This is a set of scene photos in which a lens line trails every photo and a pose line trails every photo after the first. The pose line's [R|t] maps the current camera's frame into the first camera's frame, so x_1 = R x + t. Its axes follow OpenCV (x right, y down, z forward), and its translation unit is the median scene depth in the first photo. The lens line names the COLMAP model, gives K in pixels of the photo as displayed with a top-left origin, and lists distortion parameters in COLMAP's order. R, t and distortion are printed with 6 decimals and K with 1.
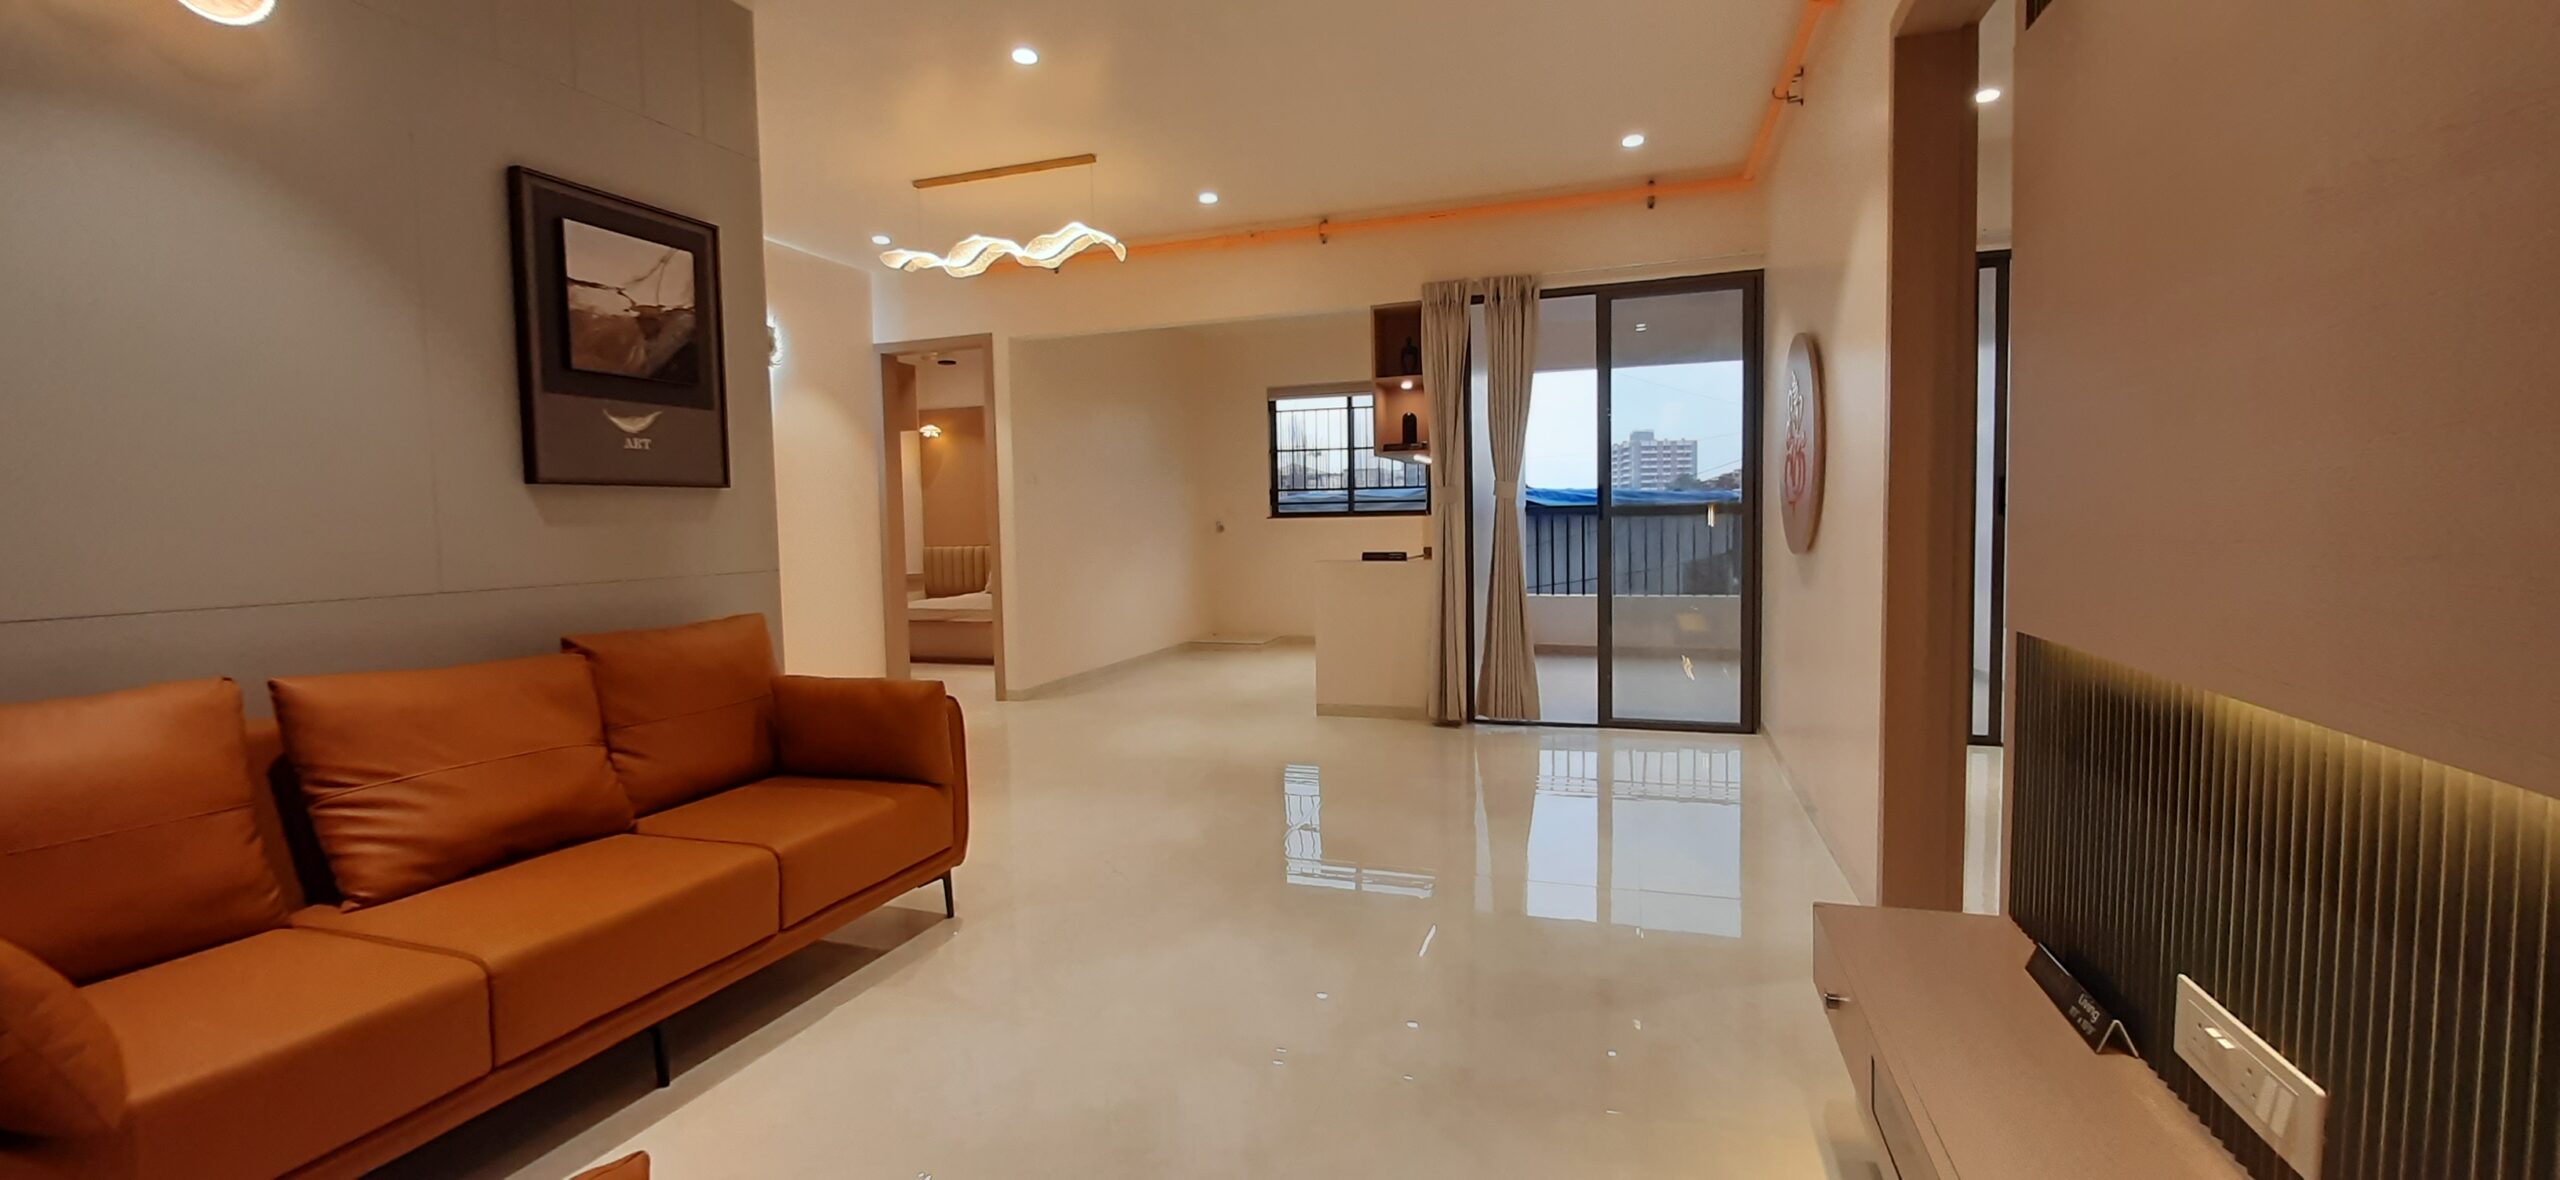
lens RADIAL K [[1042.4, 0, 1285.2], [0, 1042.4, 594.4], [0, 0, 1]] dist [-0.004852, -0.000214]
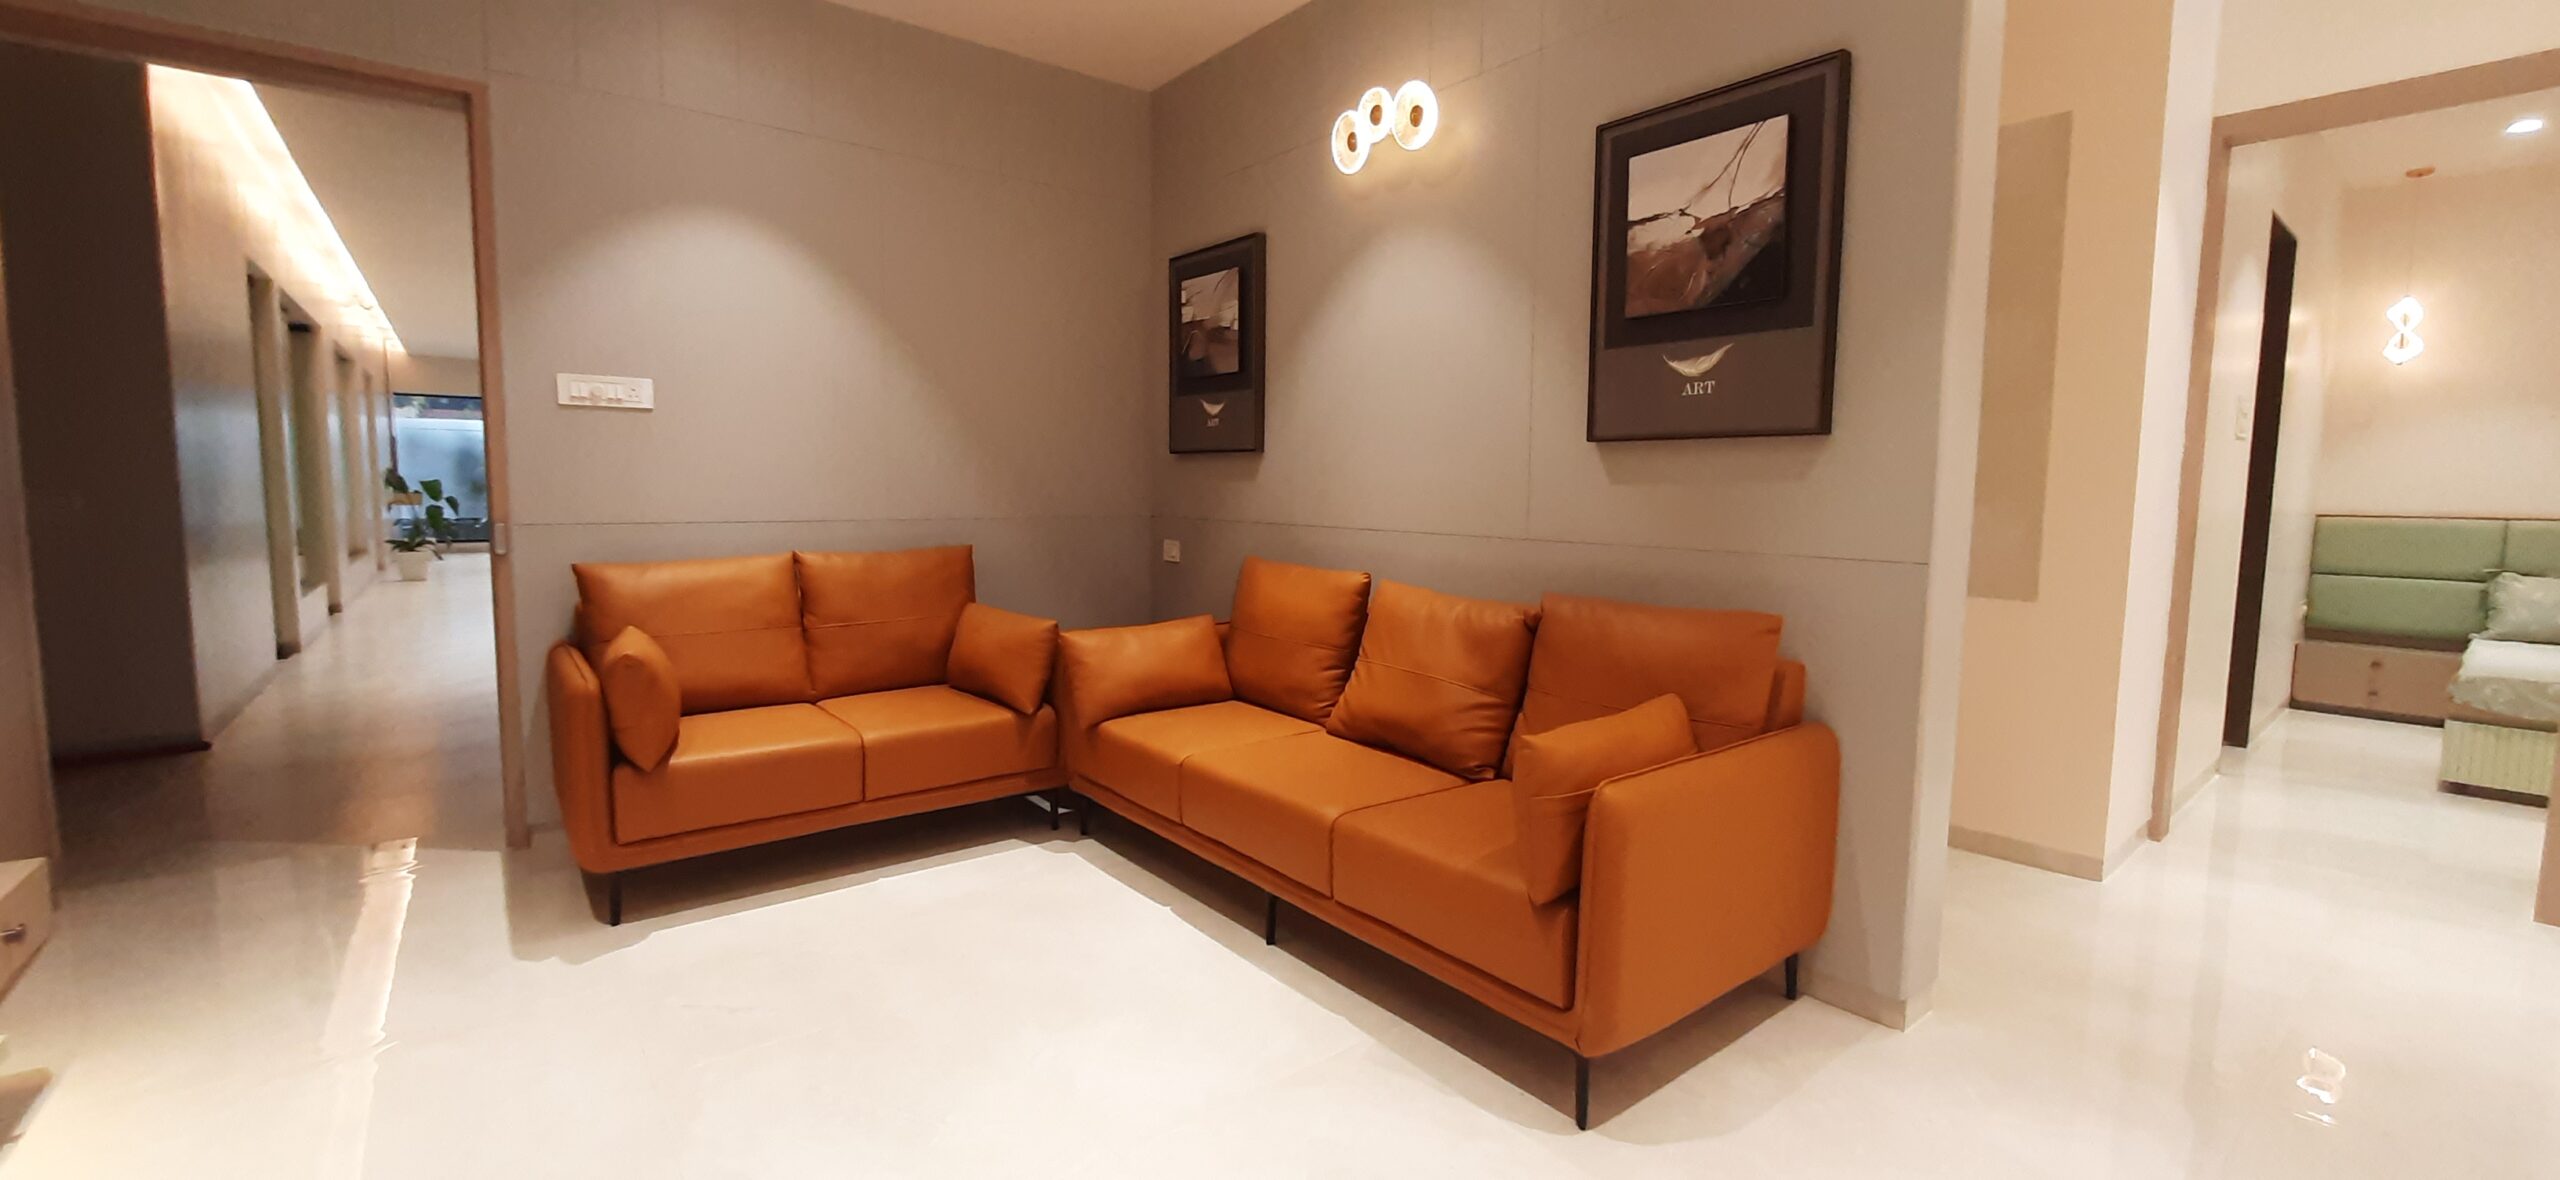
lens RADIAL K [[1042.4, 0, 1284.3], [0, 1042.4, 579.1], [0, 0, 1]] dist [-0.004852, -0.000214]
pose [[-0.548203, 0.094705, -0.830966, 0.275210], [-0.055715, 0.987225, 0.149271, -0.100725], [0.834487, 0.128128, -0.535923, 1.199601]]
